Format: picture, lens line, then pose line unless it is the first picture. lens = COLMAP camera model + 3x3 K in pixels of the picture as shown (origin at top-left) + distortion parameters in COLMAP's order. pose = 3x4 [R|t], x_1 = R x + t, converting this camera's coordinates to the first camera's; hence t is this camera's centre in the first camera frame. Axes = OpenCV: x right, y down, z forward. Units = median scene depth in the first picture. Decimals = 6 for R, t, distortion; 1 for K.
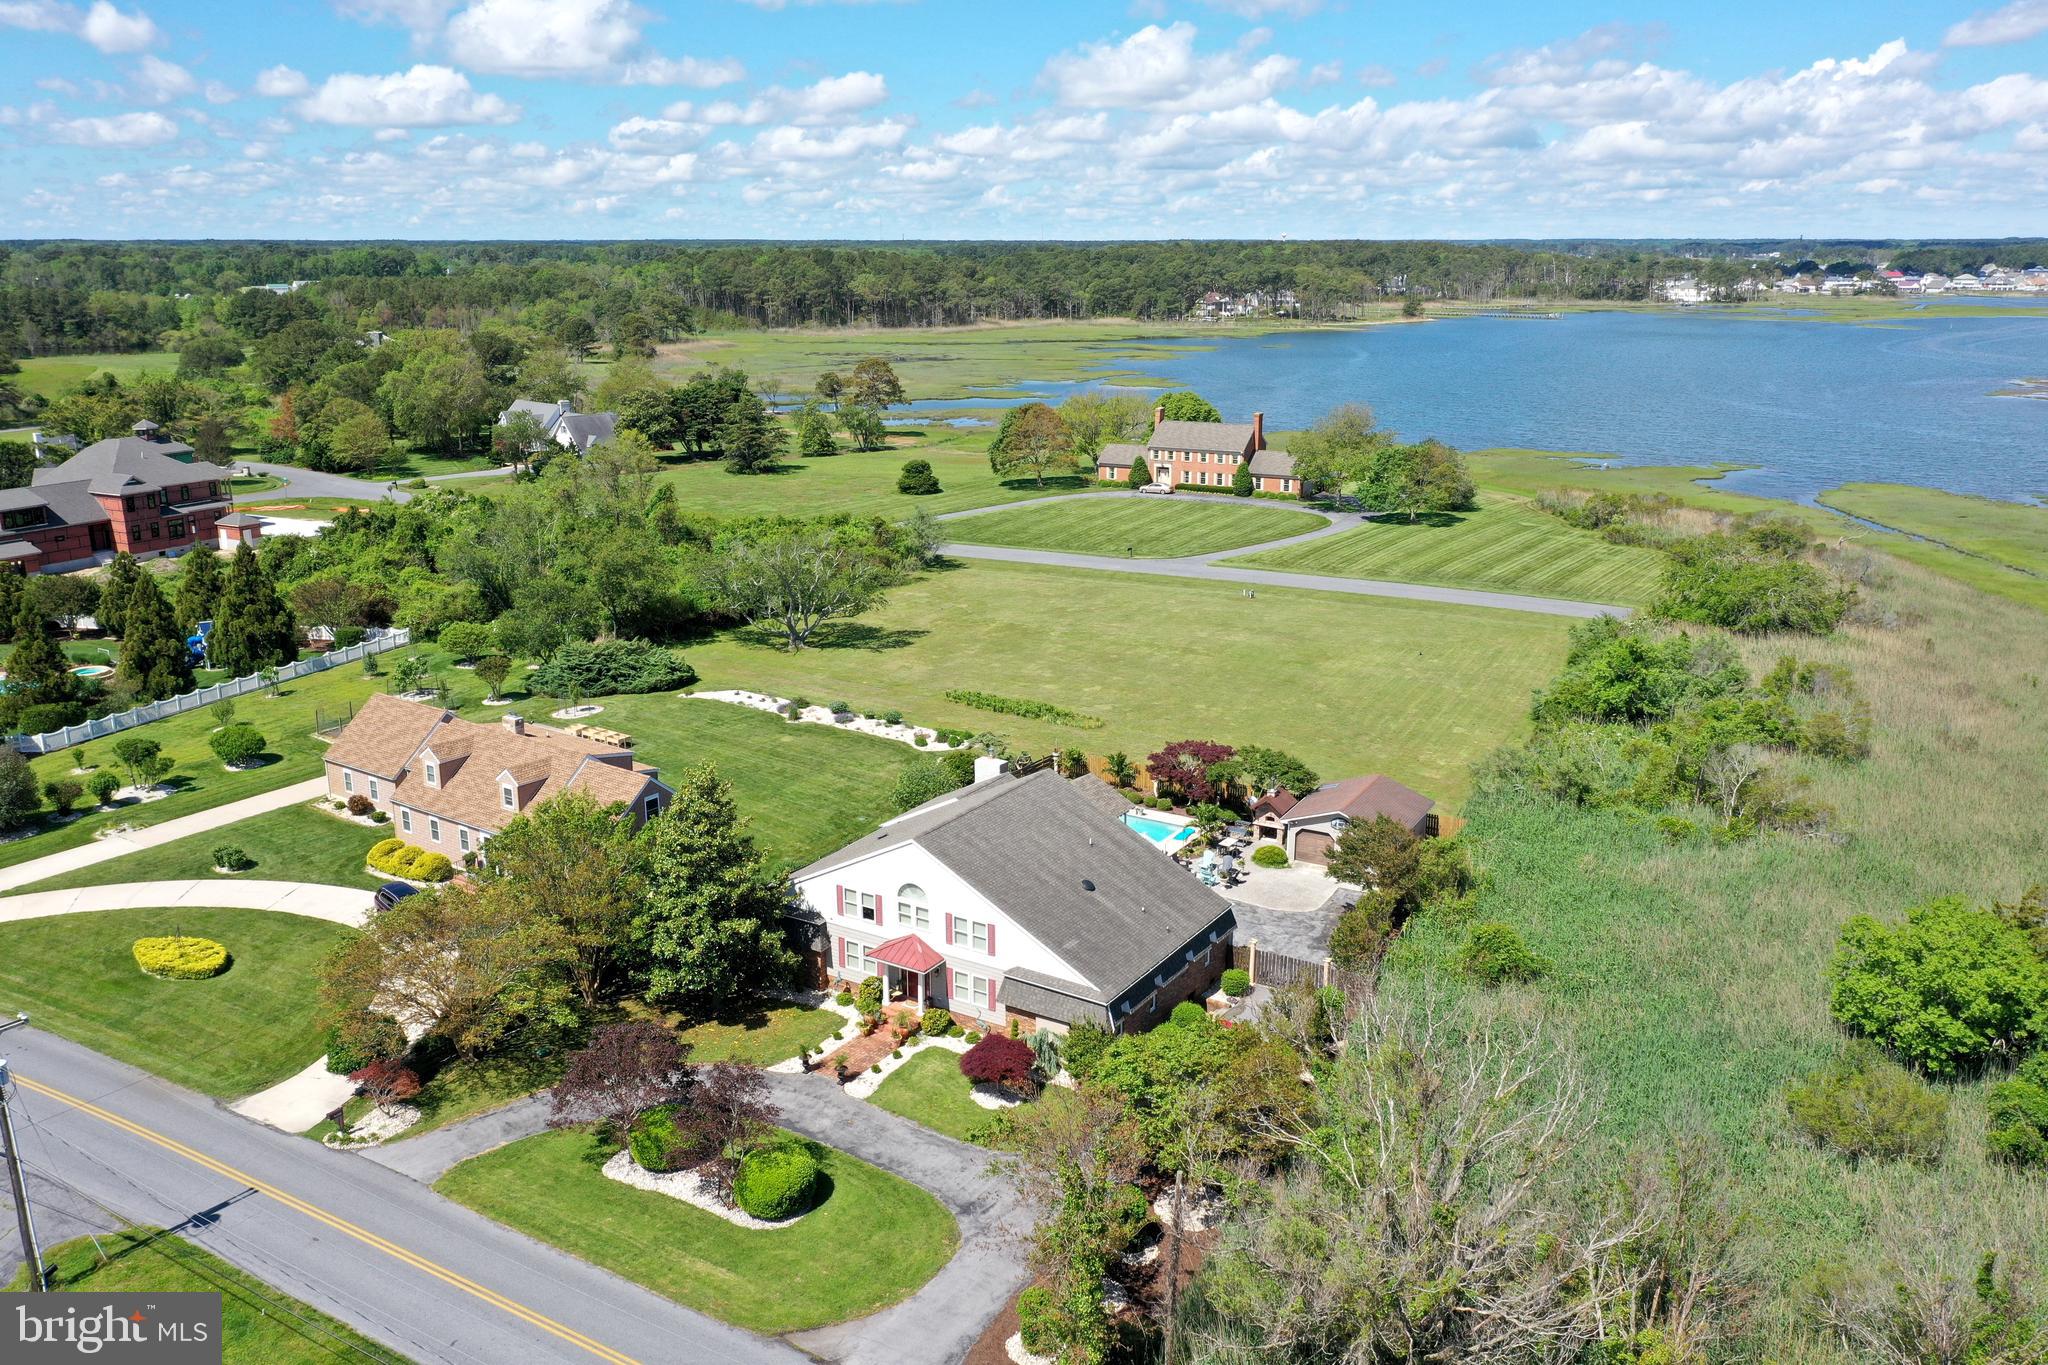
lens RADIAL K [[1623.3, 0, 1028.7], [0, 1623.3, 679.8], [0, 0, 1]] dist [0.006566, -0.003312]
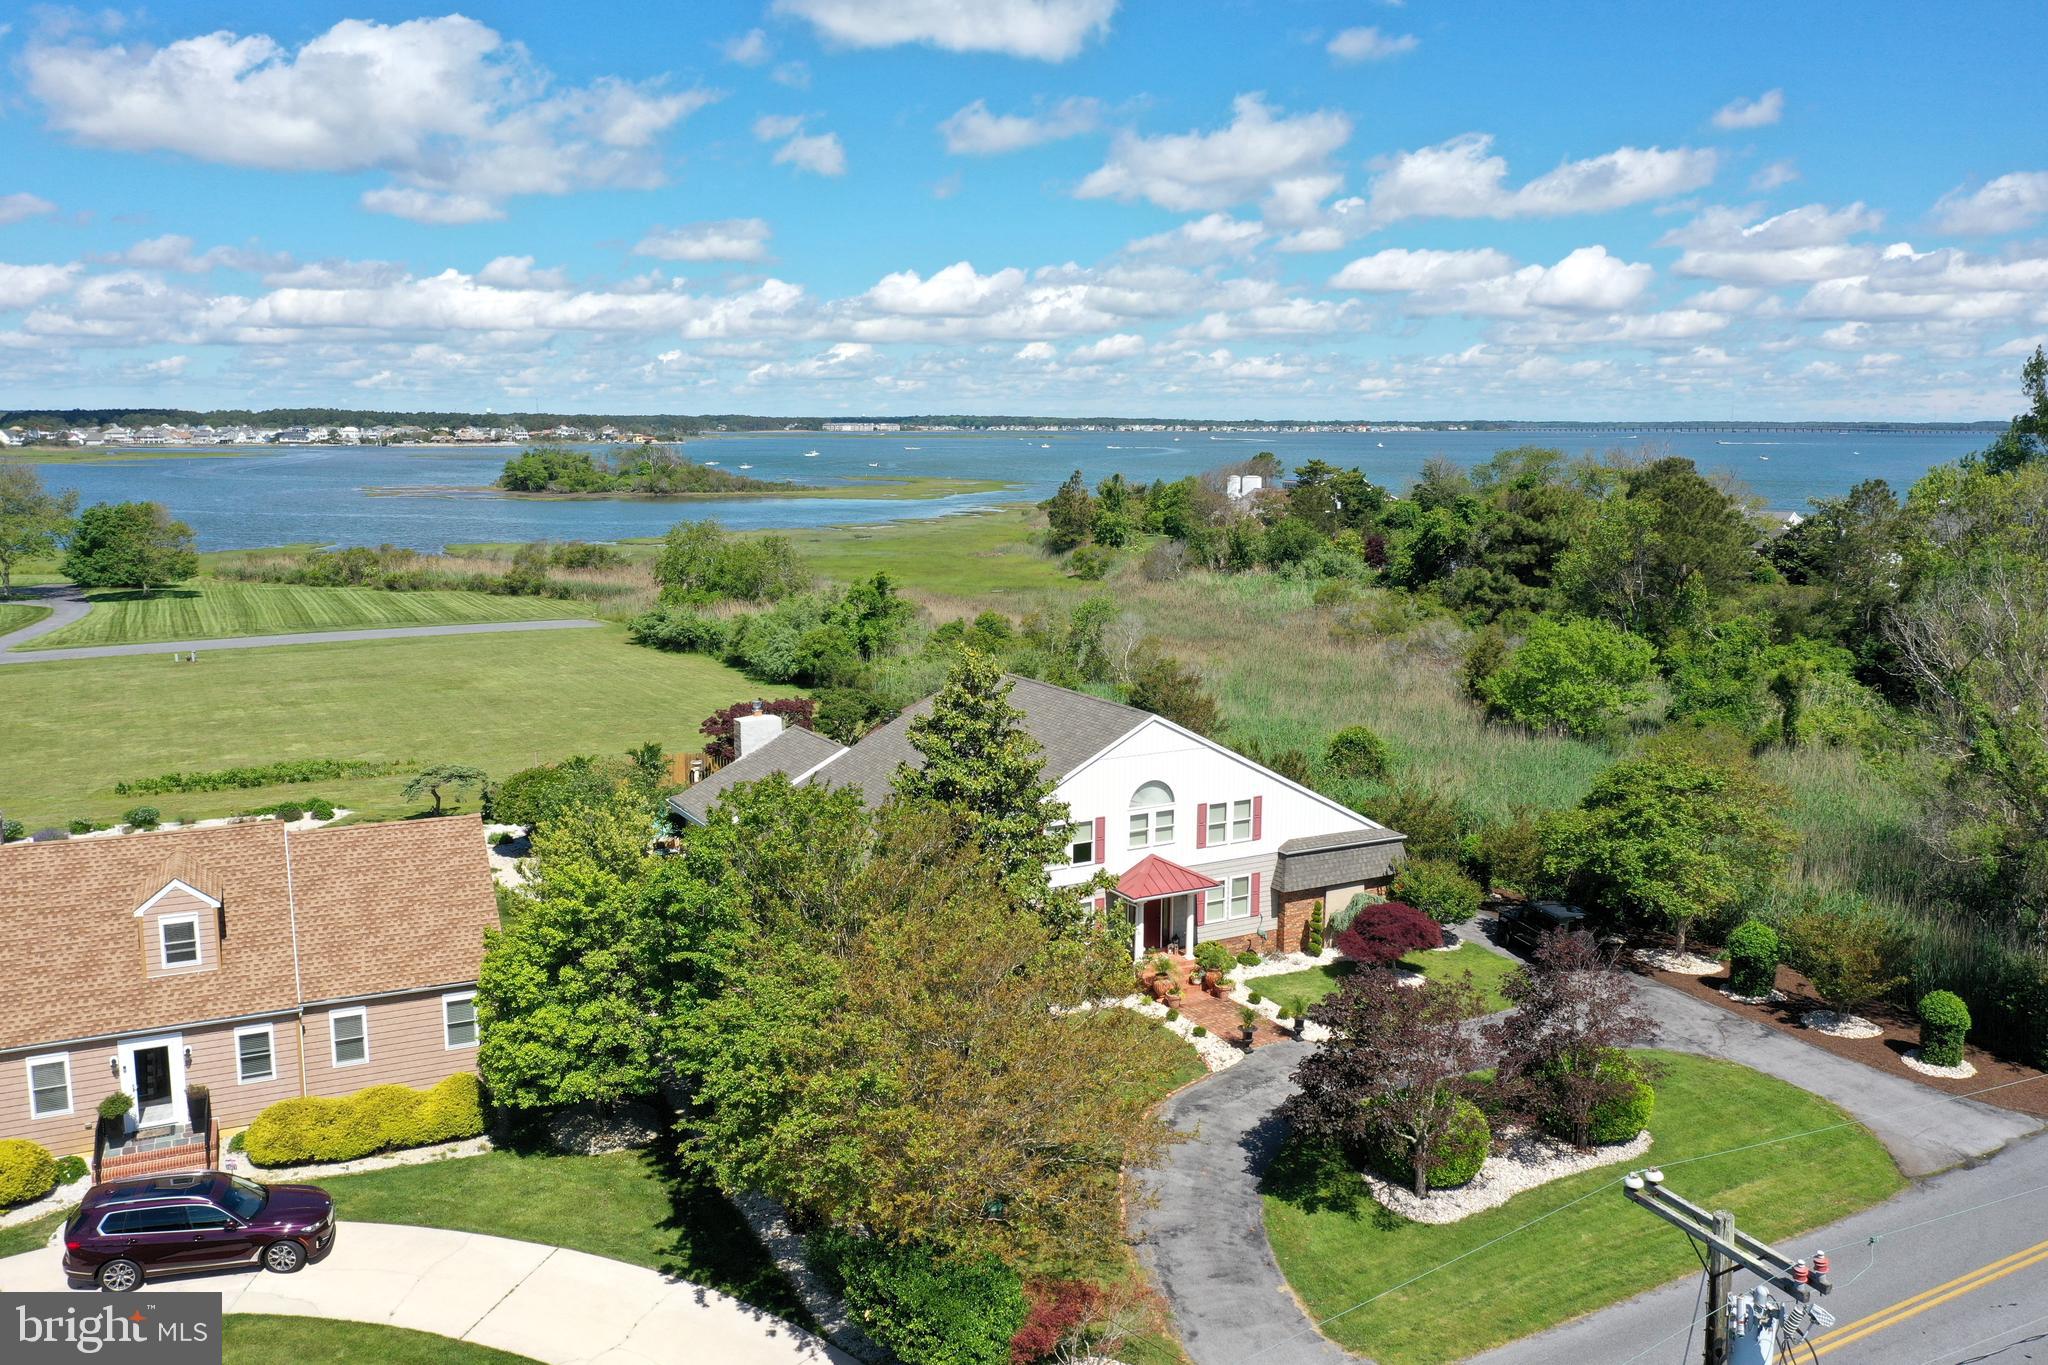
lens RADIAL K [[1620.6, 0, 1029.7], [0, 1620.6, 694.1], [0, 0, 1]] dist [0.006080, -0.001687]
pose [[0.481660, -0.143077, 0.864600, -0.487116], [0.224873, 0.973728, 0.035861, 0.035025], [-0.847016, 0.177153, 0.501180, 0.470127]]
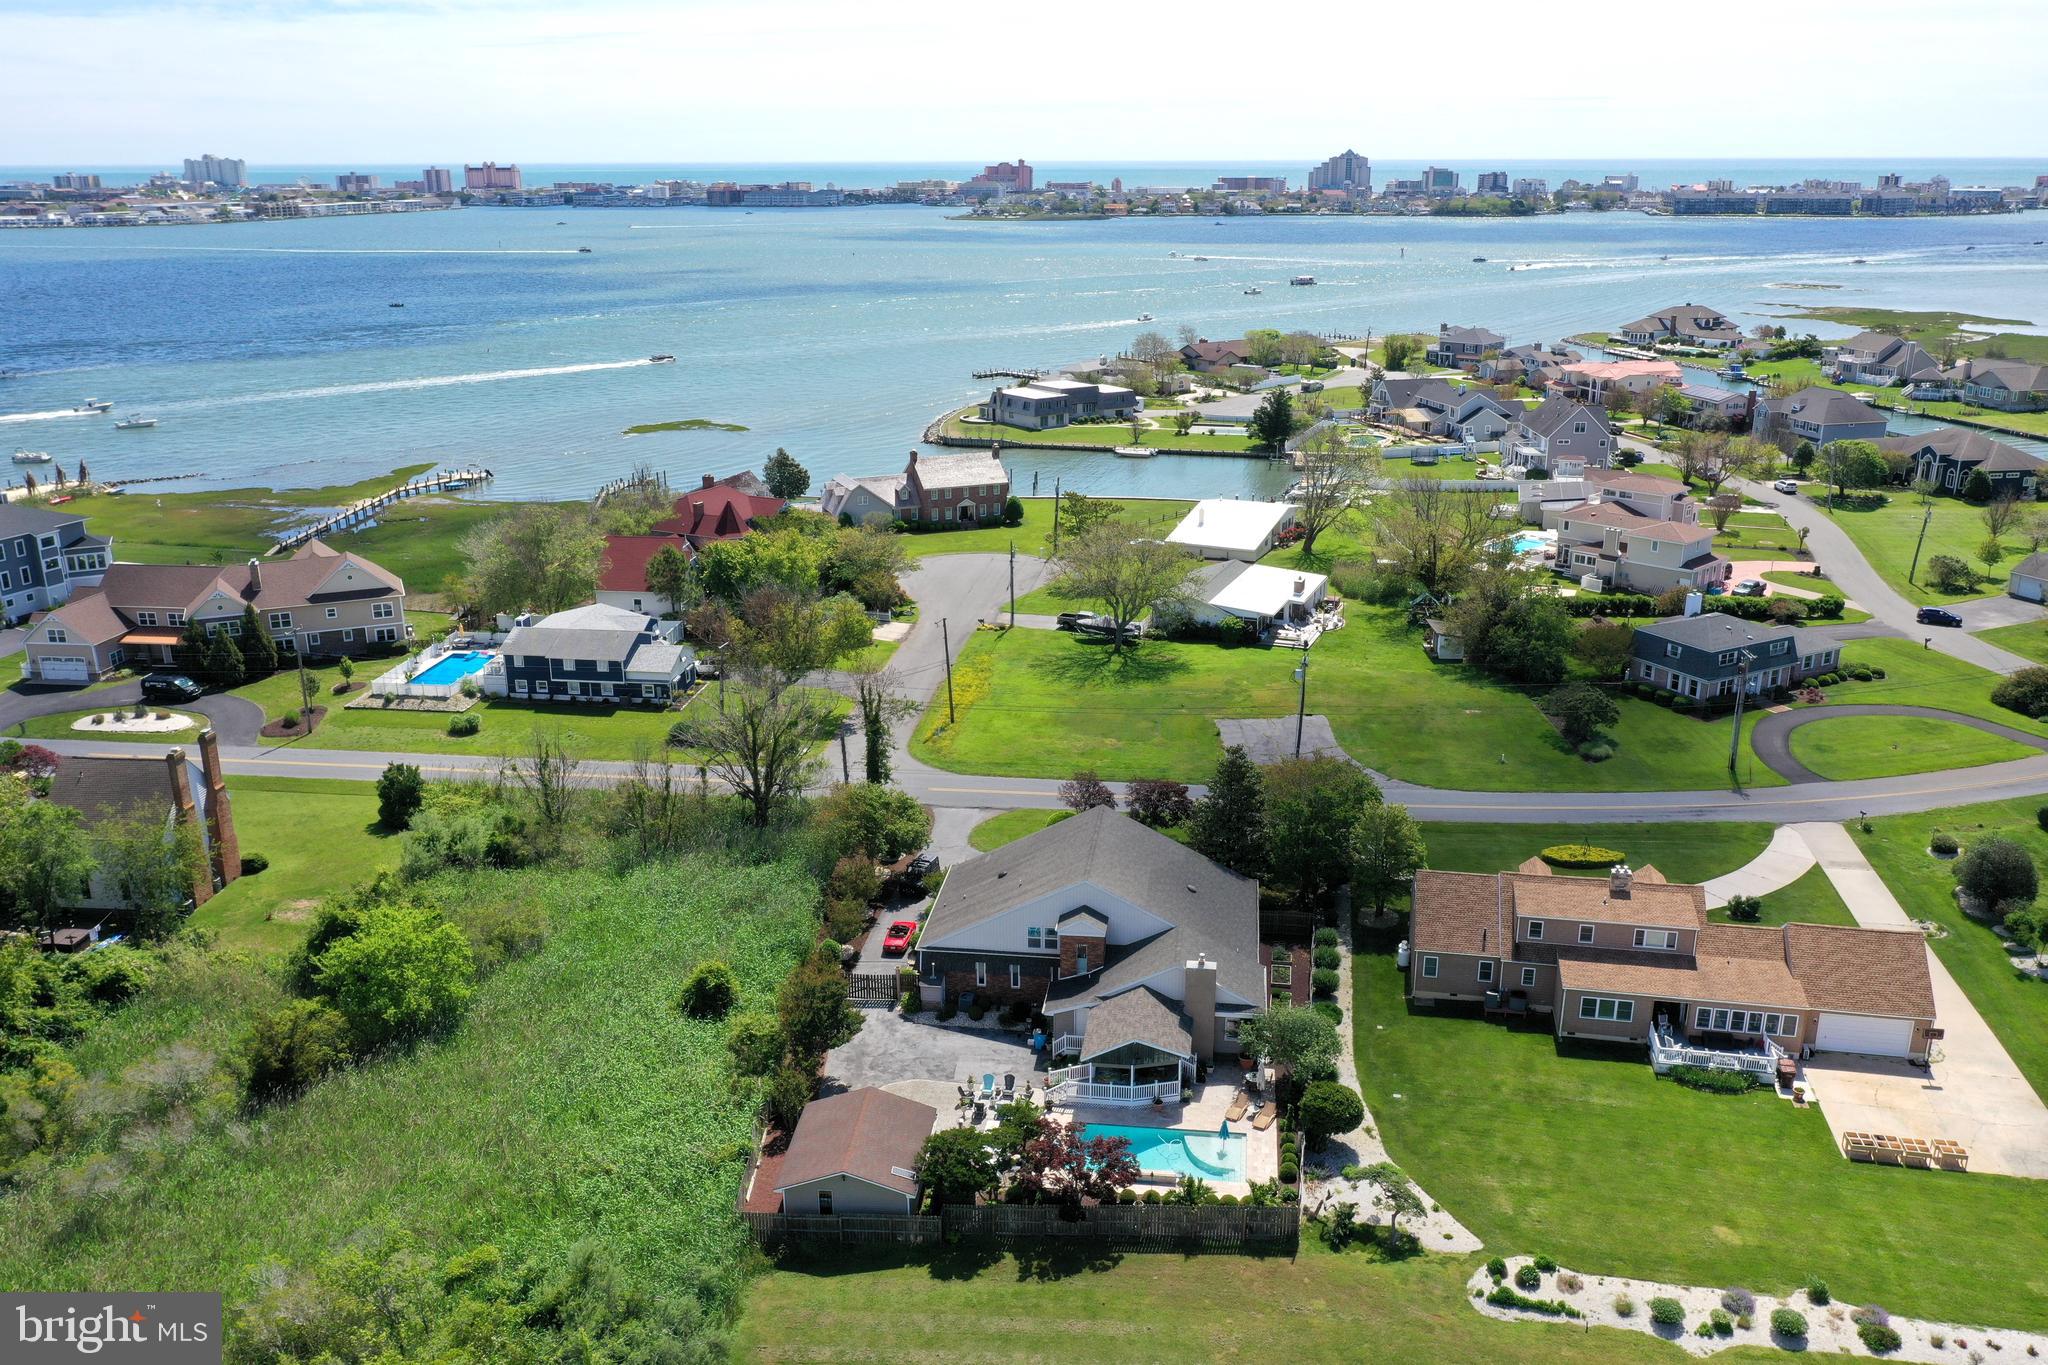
lens RADIAL K [[1622.6, 0, 1028.2], [0, 1622.6, 691.1], [0, 0, 1]] dist [0.006177, -0.010319]
pose [[-0.910719, 0.132225, -0.391289, 0.379346], [-0.103928, 0.843526, 0.526937, -0.520720], [0.399737, 0.520557, -0.754474, 1.390762]]
